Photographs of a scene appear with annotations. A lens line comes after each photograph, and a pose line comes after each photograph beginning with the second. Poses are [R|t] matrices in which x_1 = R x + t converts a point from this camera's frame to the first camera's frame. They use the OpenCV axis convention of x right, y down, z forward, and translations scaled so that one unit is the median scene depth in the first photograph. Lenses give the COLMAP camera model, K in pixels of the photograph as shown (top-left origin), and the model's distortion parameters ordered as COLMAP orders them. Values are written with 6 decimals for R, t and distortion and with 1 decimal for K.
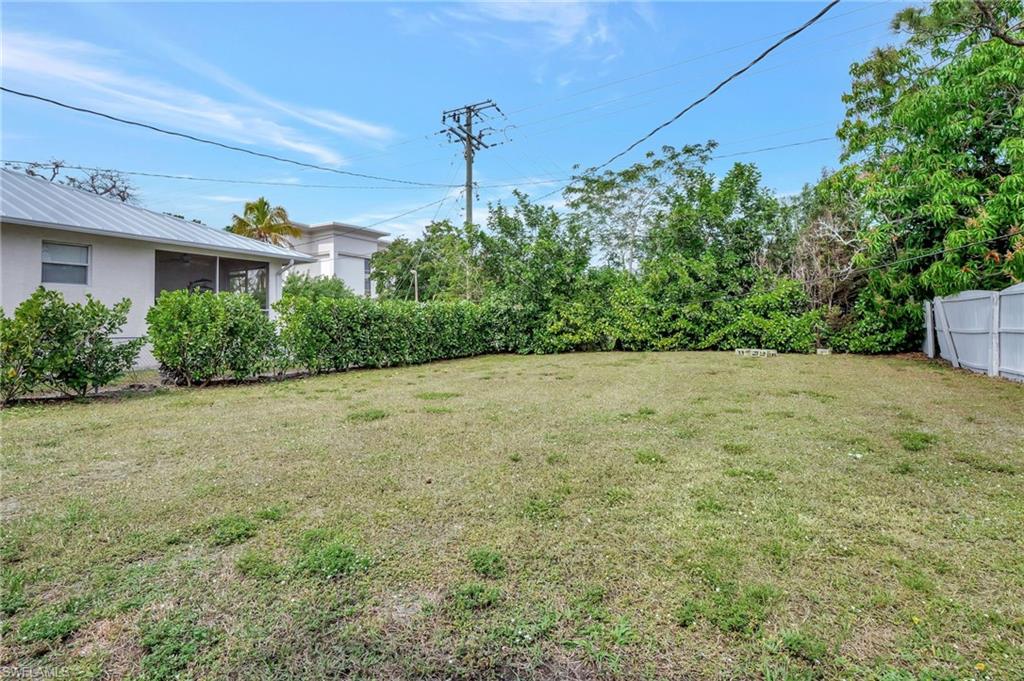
lens RADIAL K [[505.0, 0, 537.0], [0, 505.0, 315.9], [0, 0, 1]] dist [-0.003798, -0.000914]
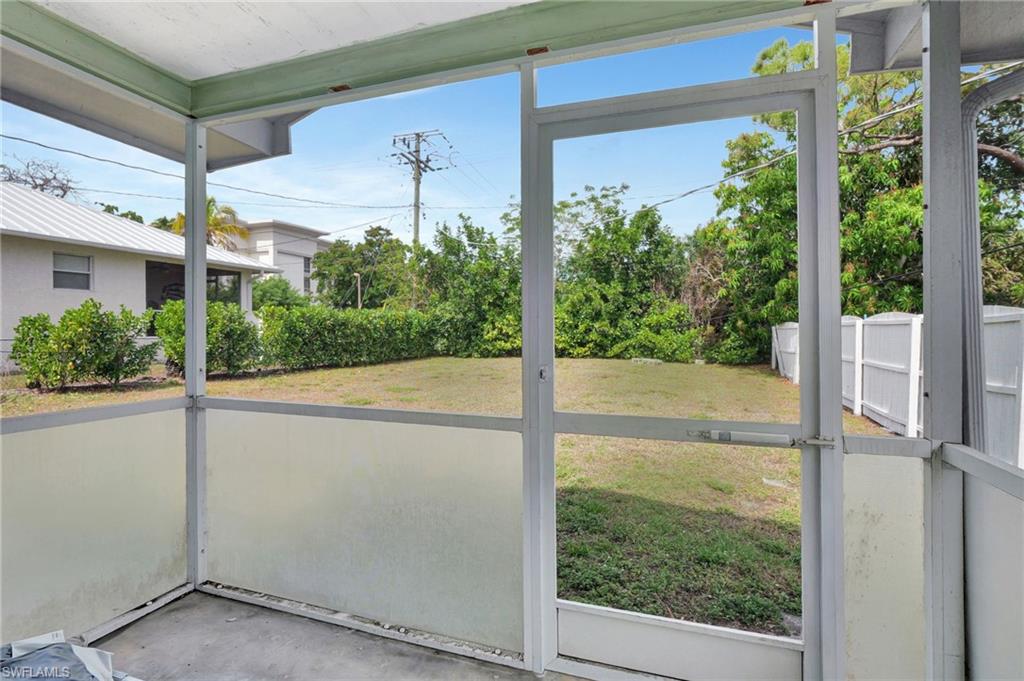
lens RADIAL K [[494.6, 0, 509.9], [0, 494.6, 339.7], [0, 0, 1]] dist [-0.011054, -0.002253]
pose [[0.996420, 0.026030, 0.080432, -0.012243], [-0.029769, 0.998514, 0.045647, -0.022869], [-0.079124, -0.047878, 0.995714, -0.168304]]
